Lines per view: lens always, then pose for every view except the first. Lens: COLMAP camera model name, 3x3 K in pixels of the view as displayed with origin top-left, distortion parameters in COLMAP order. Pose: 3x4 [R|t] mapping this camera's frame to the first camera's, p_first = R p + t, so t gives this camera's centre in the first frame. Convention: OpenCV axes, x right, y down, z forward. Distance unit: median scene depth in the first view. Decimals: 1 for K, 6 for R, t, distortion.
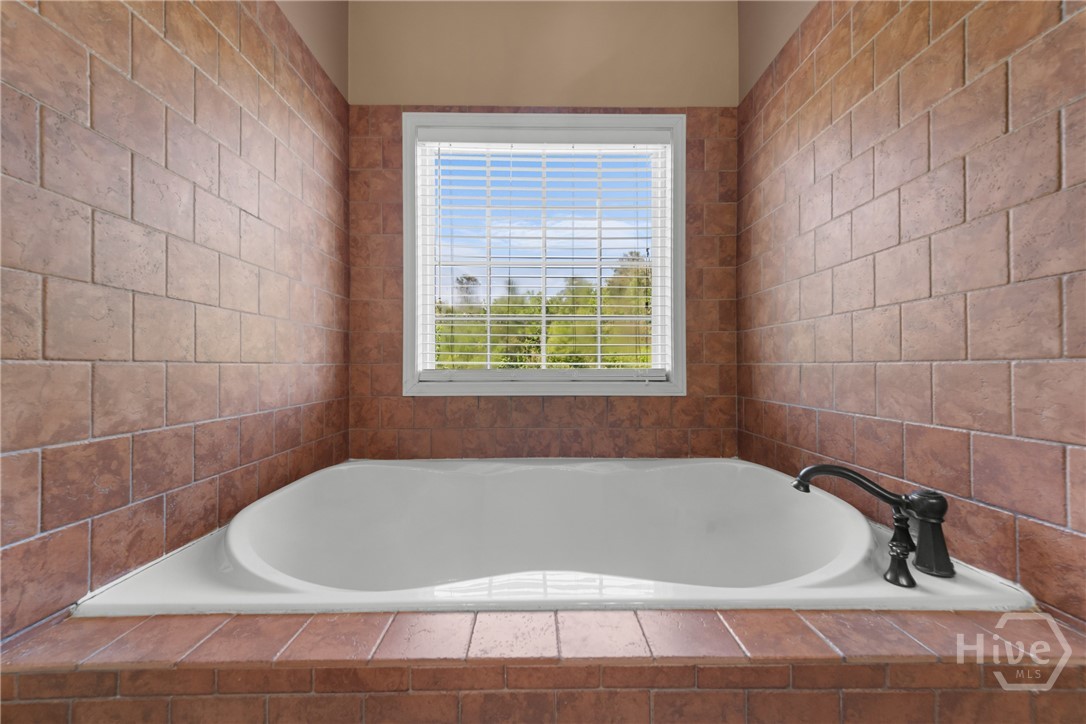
lens RADIAL K [[383.0, 0, 543.4], [0, 383.0, 364.7], [0, 0, 1]] dist [-0.000331, -0.000006]
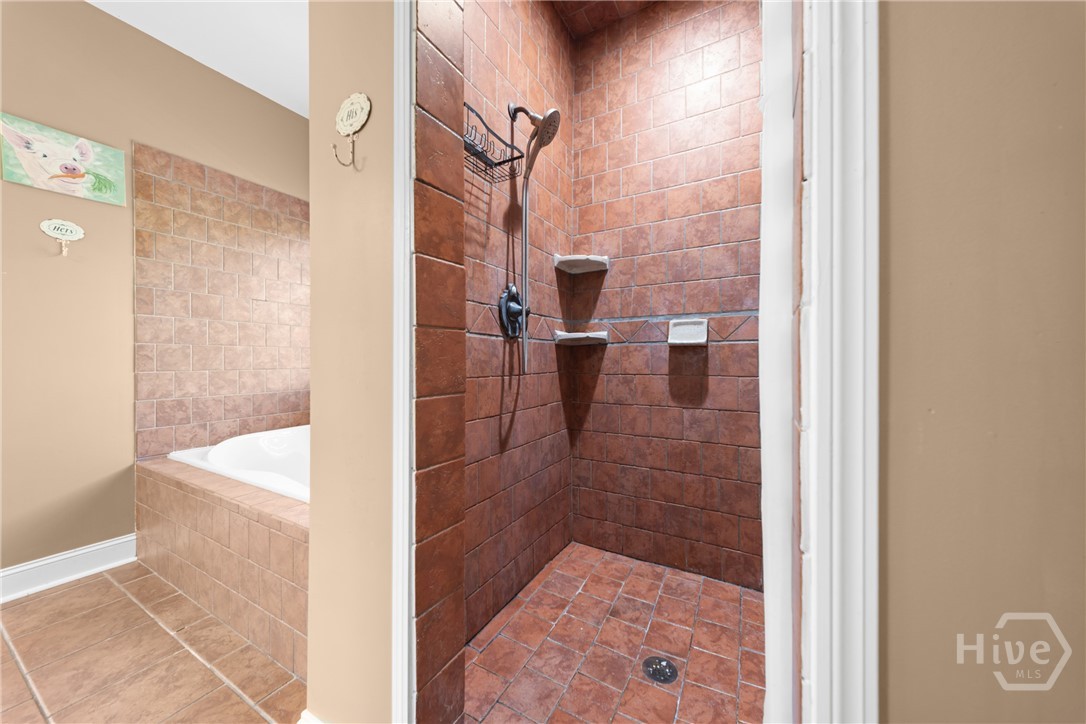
lens RADIAL K [[383.0, 0, 550.6], [0, 383.0, 359.6], [0, 0, 1]] dist [-0.000331, -0.000006]
pose [[0.860041, 0.001106, -0.510224, 2.431588], [0.001369, 0.999989, 0.004476, -0.094372], [0.510223, -0.004548, 0.860030, -0.024954]]
